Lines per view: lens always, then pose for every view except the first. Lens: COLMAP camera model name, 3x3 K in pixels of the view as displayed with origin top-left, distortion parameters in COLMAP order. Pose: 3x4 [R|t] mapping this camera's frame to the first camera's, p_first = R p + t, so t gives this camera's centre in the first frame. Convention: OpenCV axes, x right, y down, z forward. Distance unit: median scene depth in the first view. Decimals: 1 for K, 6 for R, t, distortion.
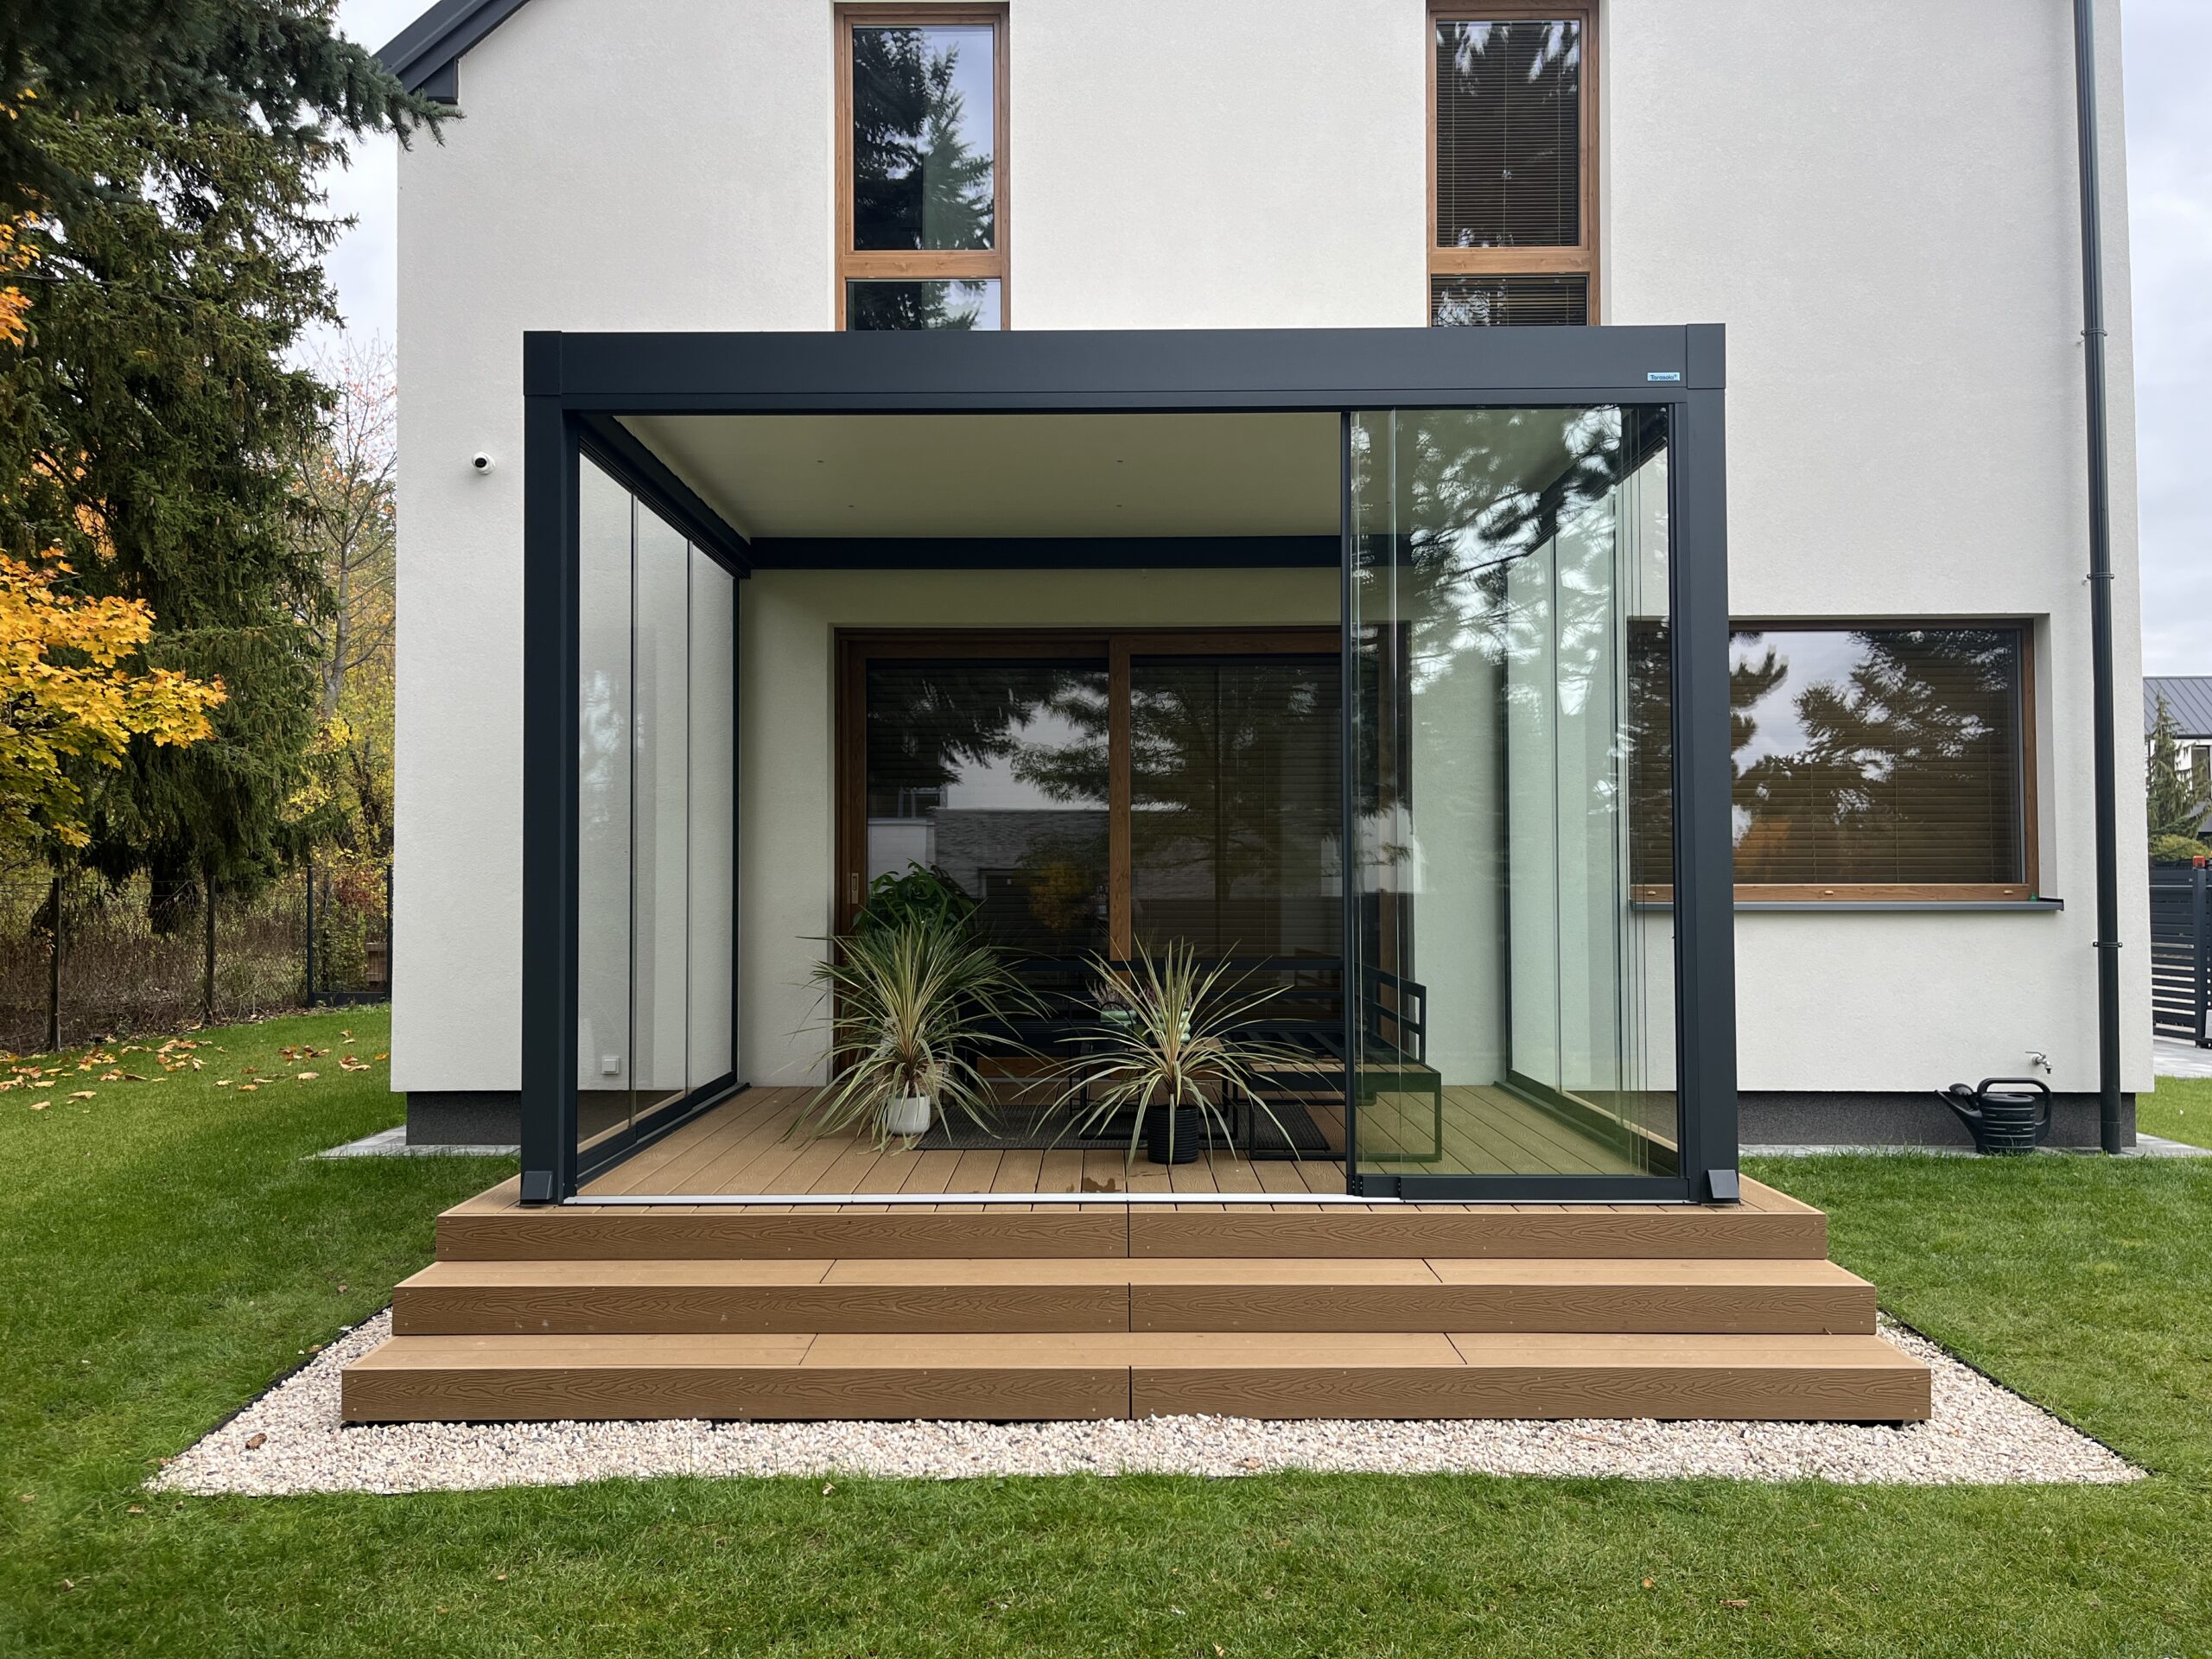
lens RADIAL K [[1668.5, 0, 1111.2], [0, 1668.5, 830.0], [0, 0, 1]] dist [0.020695, -0.018075]
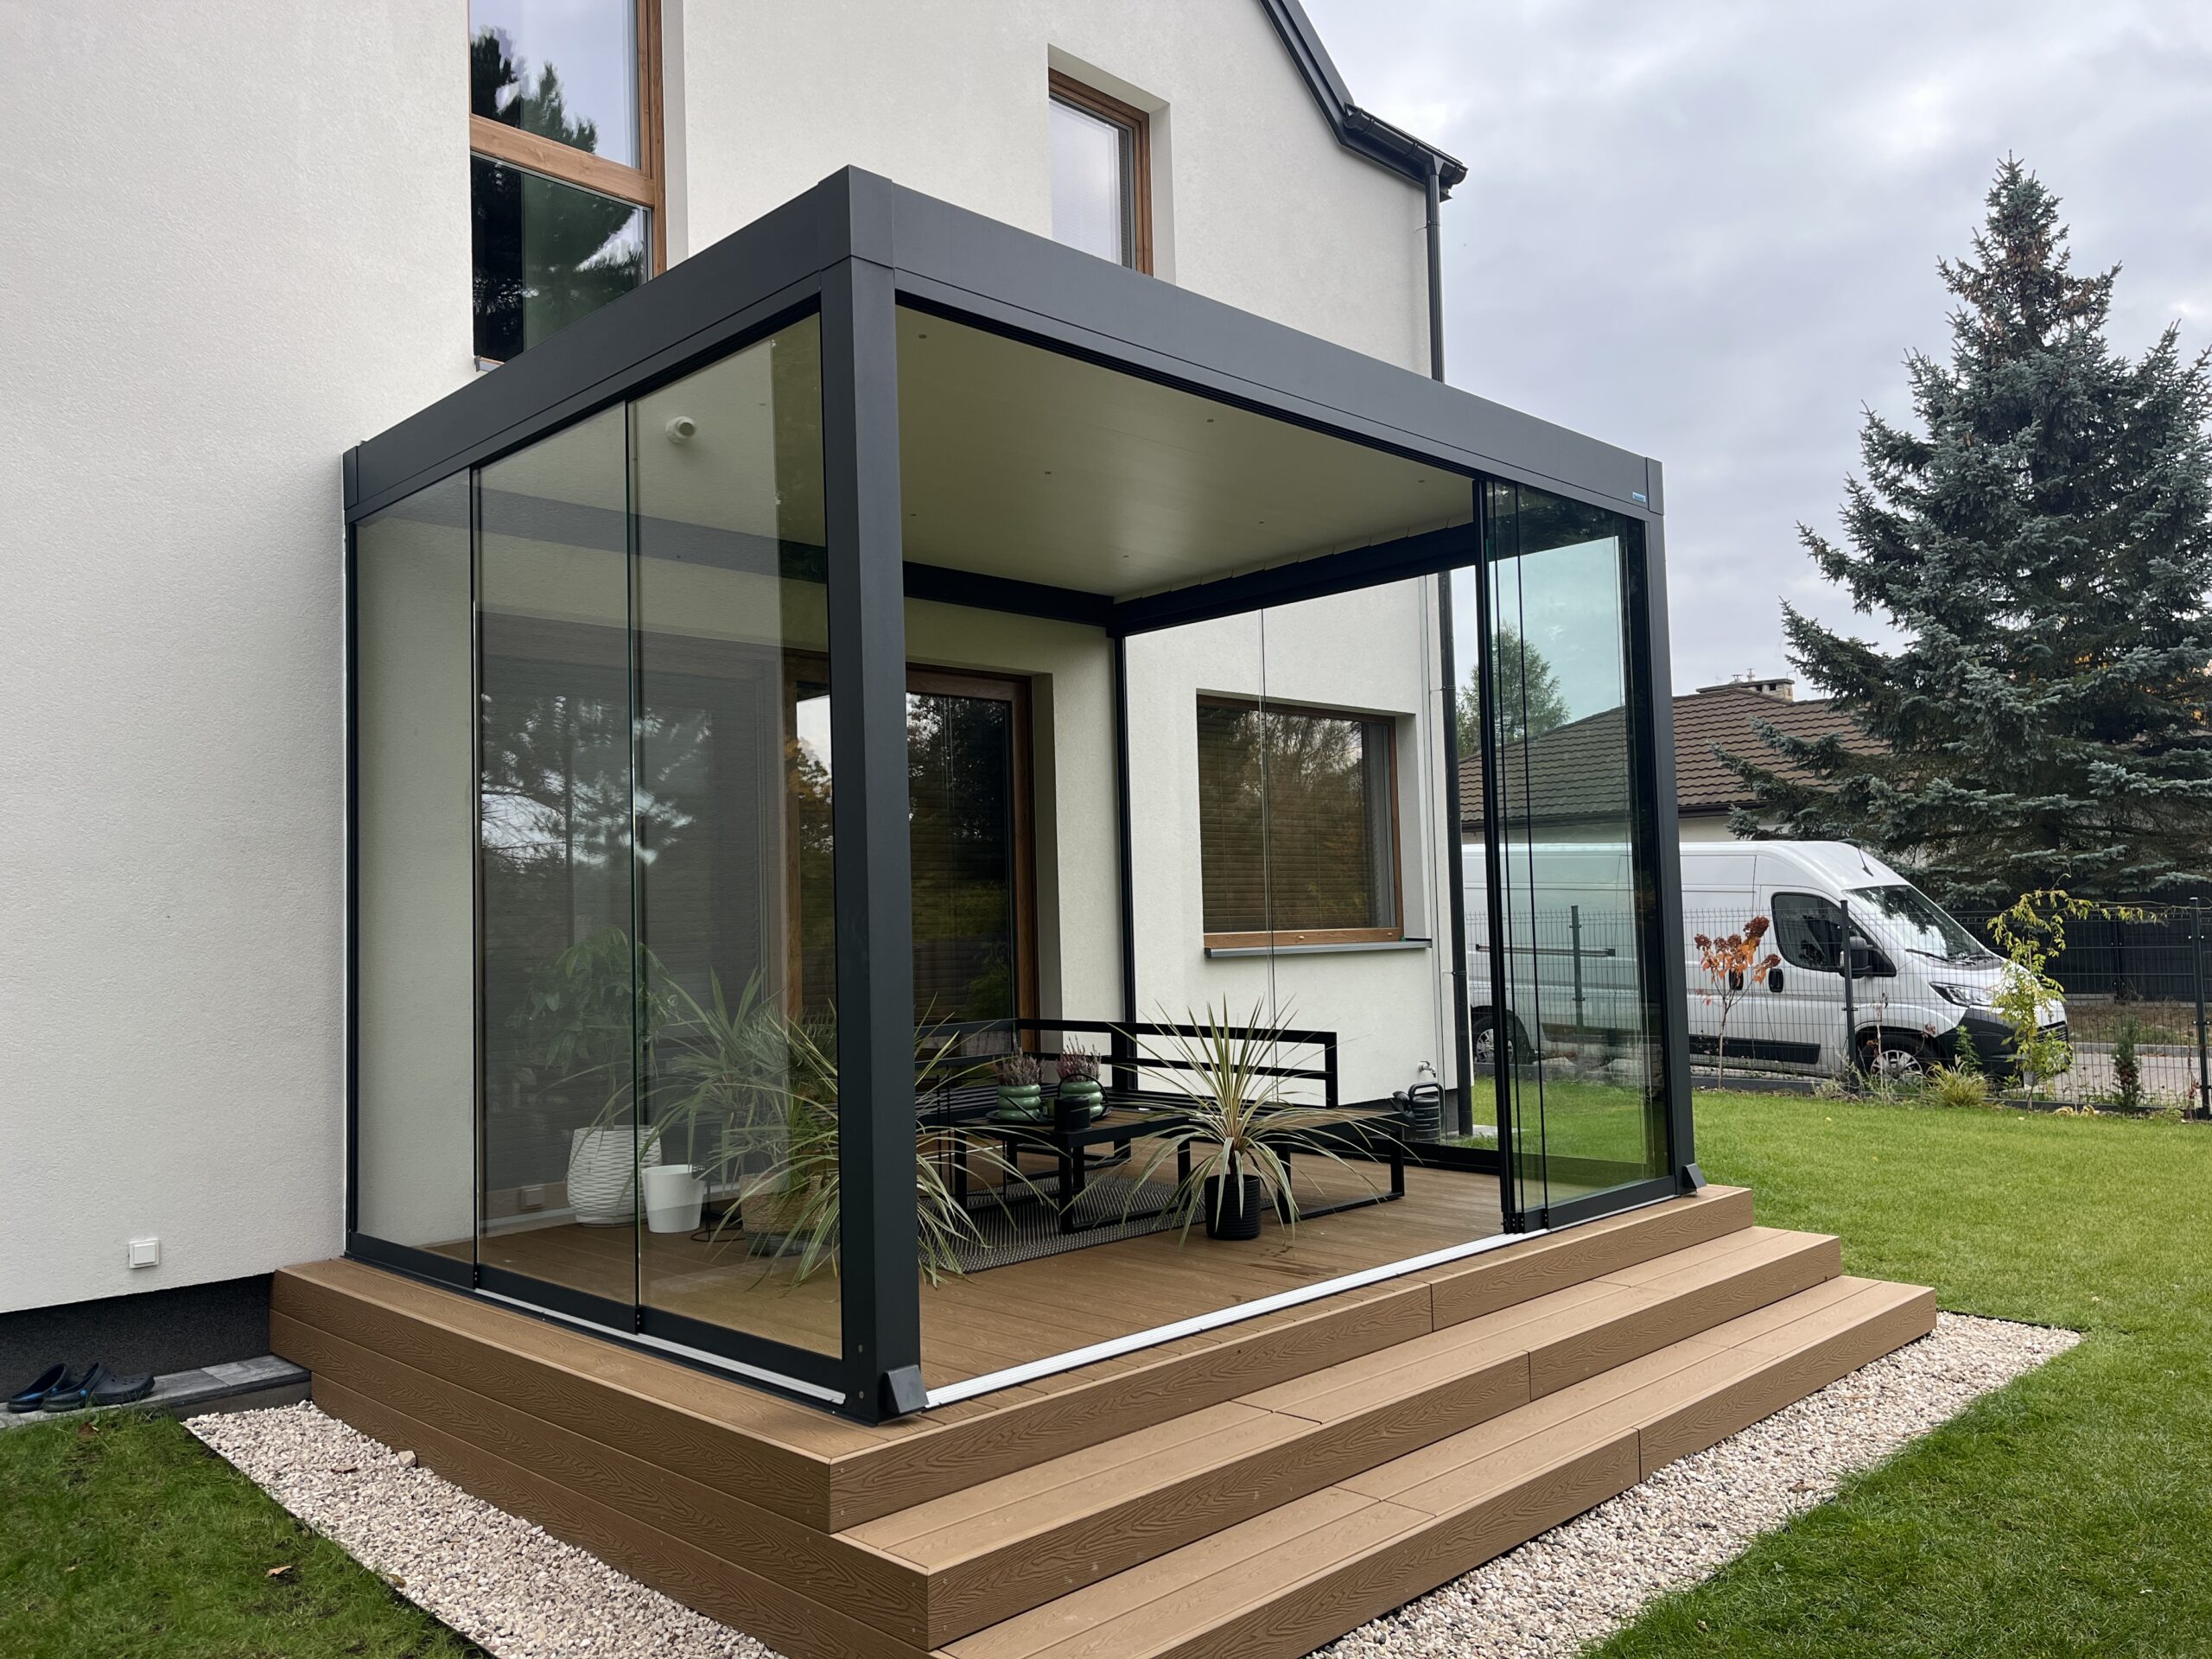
lens RADIAL K [[1668.5, 0, 1110.1], [0, 1668.5, 828.6], [0, 0, 1]] dist [0.020695, -0.018075]
pose [[0.710958, 0.019682, 0.702959, -0.508049], [0.000345, 0.999598, -0.028337, -0.005576], [-0.703235, 0.020389, 0.710665, 0.277086]]
